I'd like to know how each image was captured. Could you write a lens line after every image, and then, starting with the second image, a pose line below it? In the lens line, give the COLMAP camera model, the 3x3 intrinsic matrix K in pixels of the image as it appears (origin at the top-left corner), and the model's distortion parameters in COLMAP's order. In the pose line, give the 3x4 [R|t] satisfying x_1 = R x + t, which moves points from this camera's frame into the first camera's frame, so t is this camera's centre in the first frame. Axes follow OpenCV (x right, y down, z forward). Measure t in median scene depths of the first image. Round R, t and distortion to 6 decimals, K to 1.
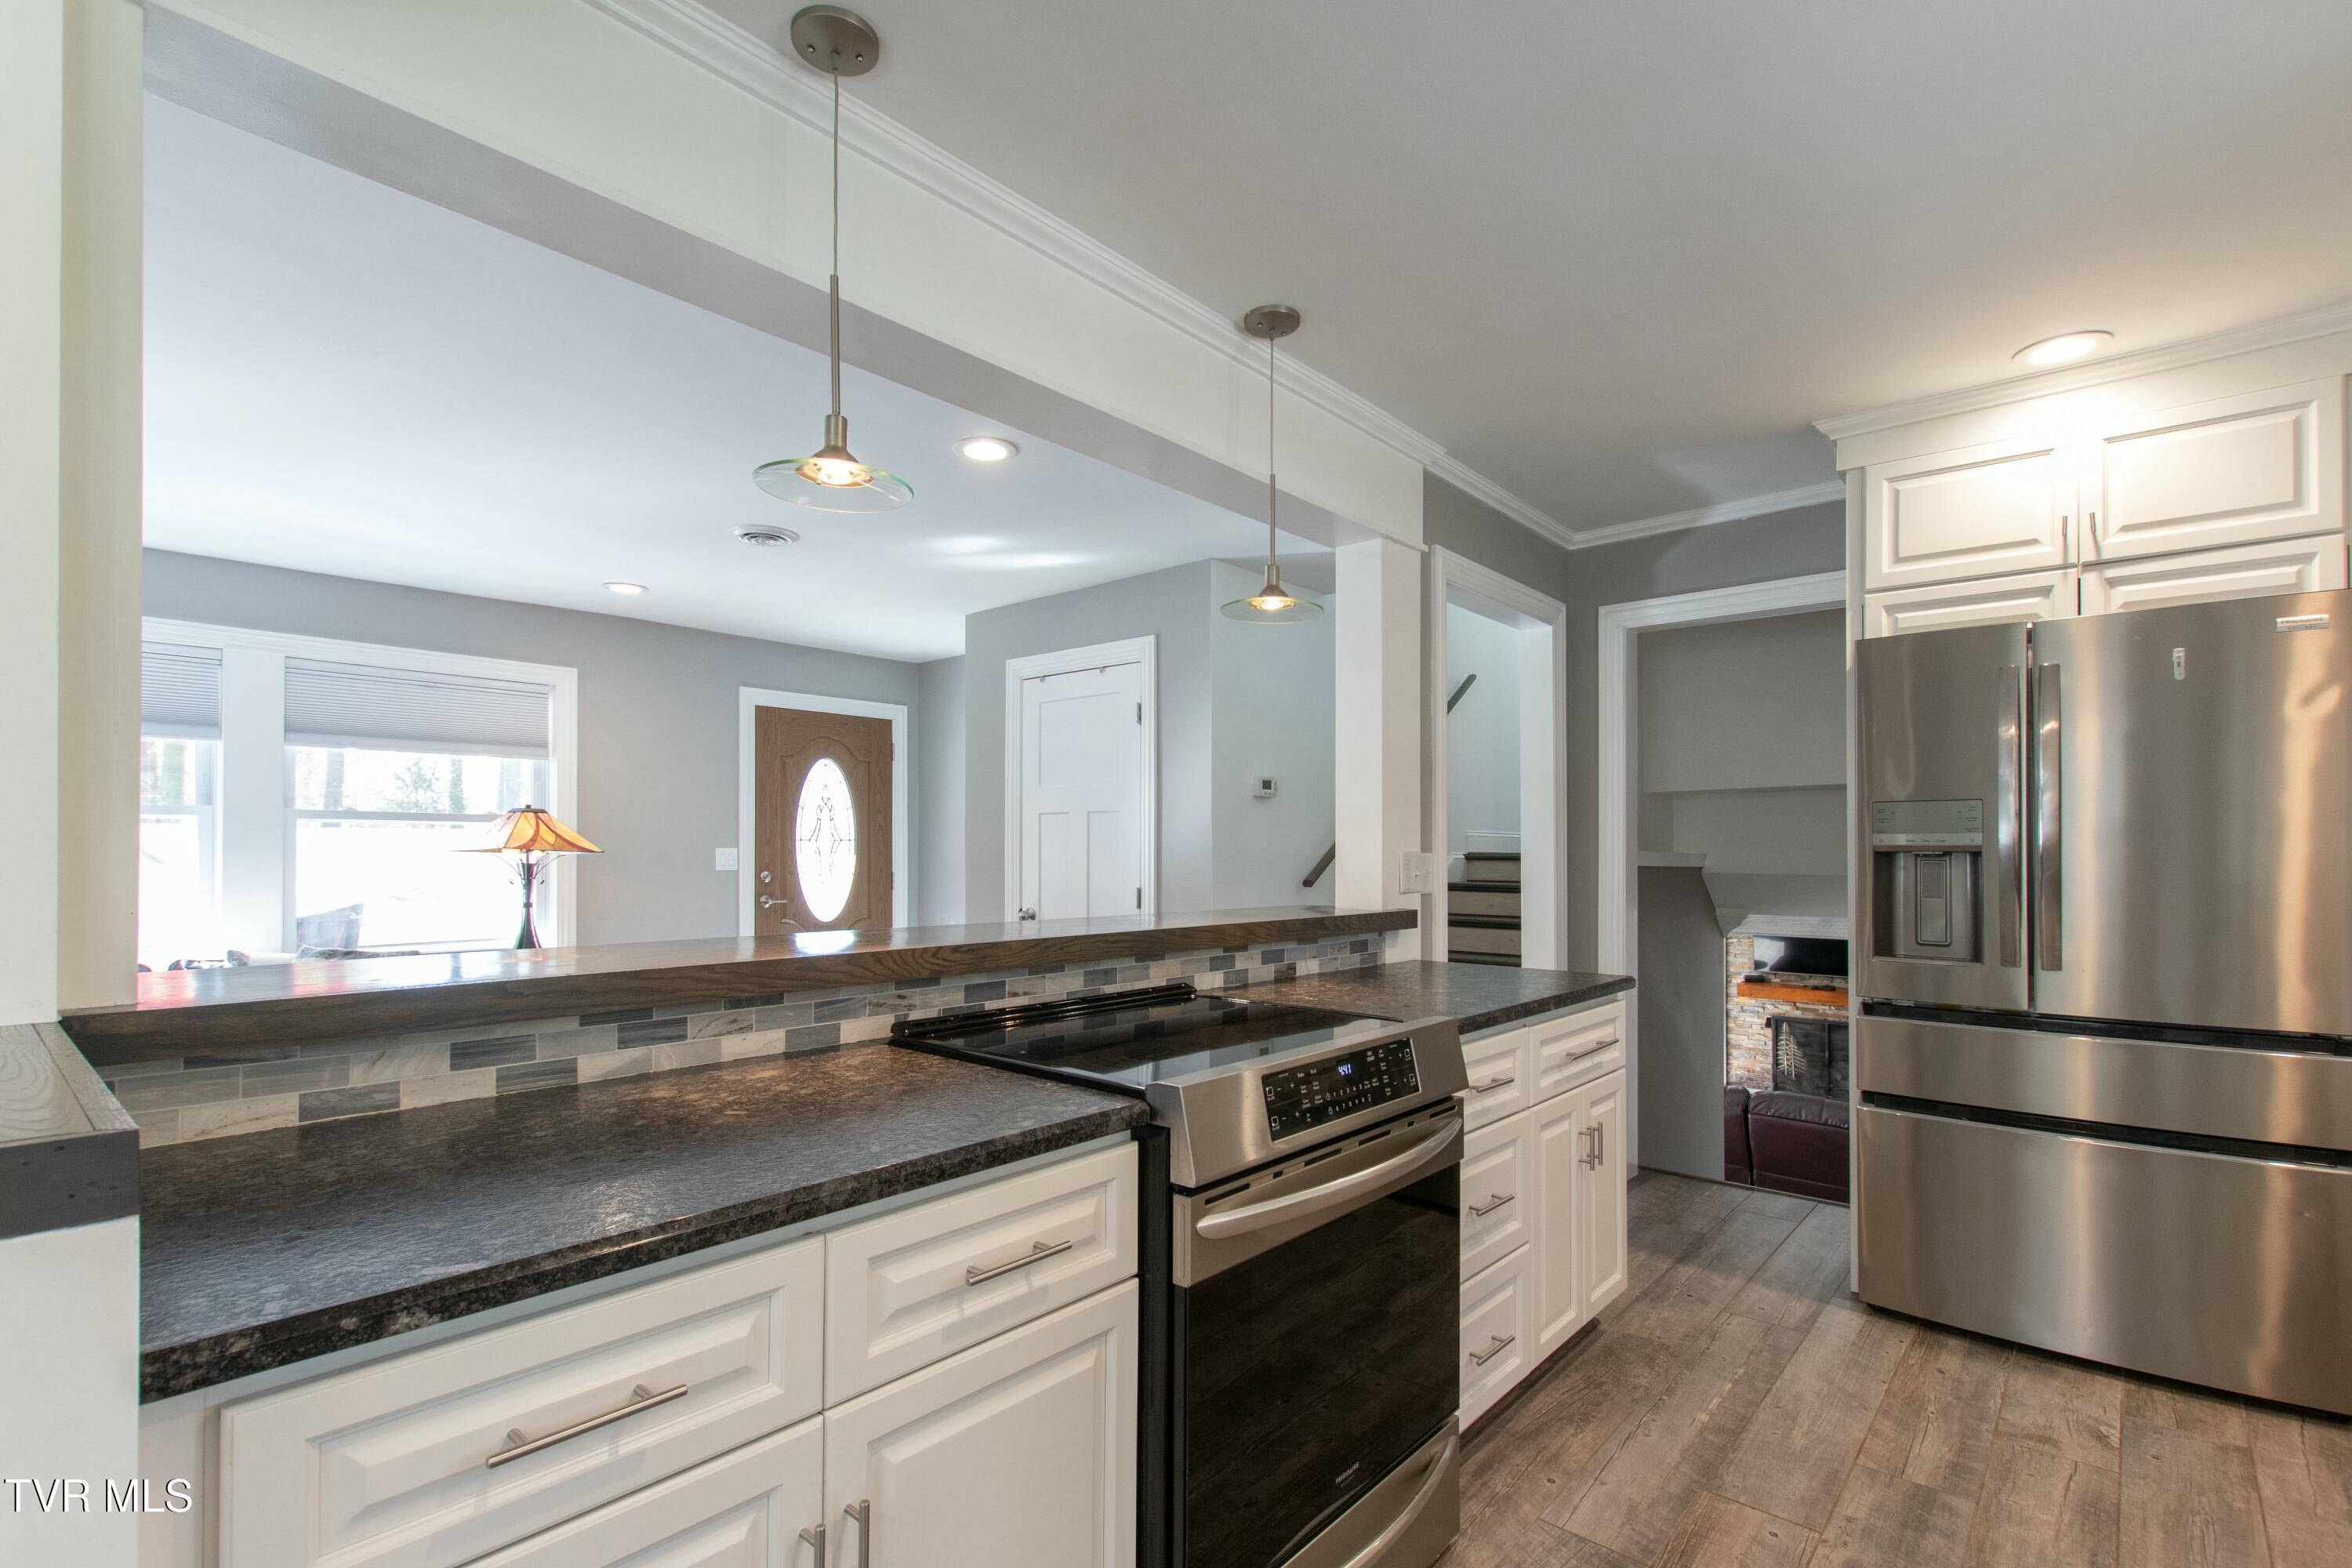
lens RADIAL K [[1096.0, 0, 1167.9], [0, 1096.0, 844.2], [0, 0, 1]] dist [-0.000032, 0.000153]
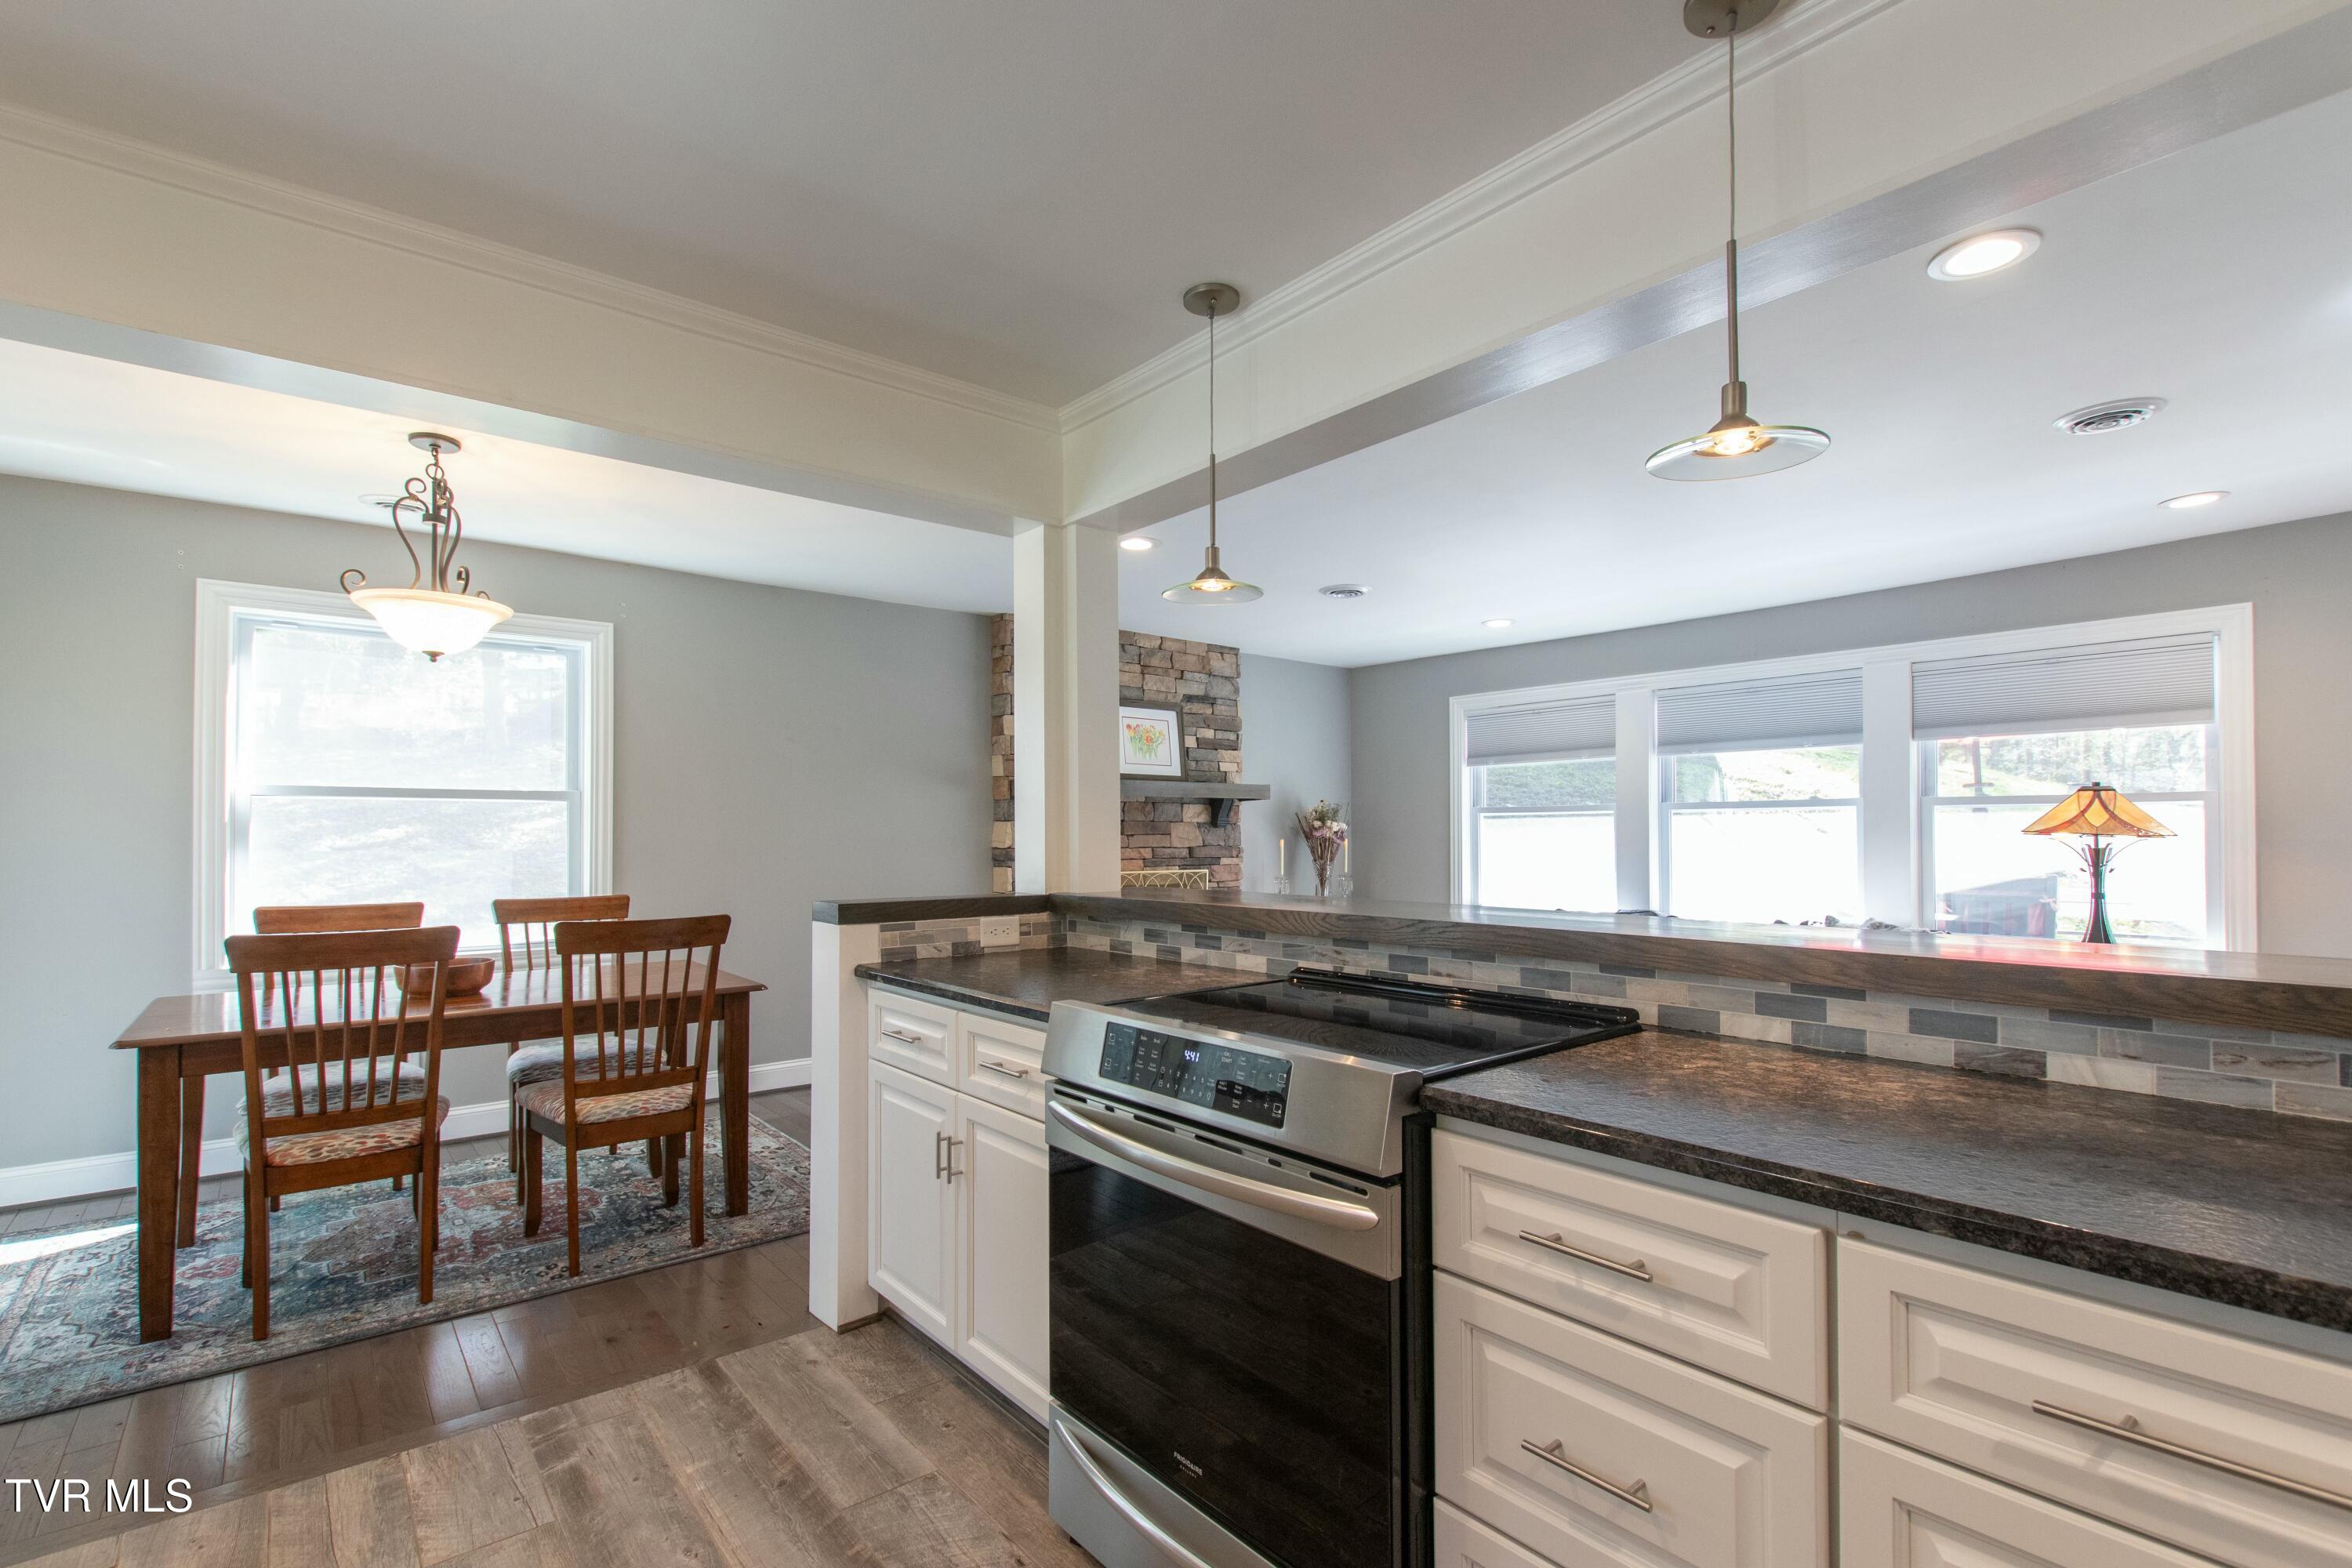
lens RADIAL K [[1078.0, 0, 1171.3], [0, 1078.0, 838.8], [0, 0, 1]] dist [-0.000653, -0.000420]
pose [[-0.159829, 0.001817, -0.987143, 0.714316], [0.008073, 0.999967, 0.000533, 0.005875], [0.987112, -0.007884, -0.159838, 0.723572]]
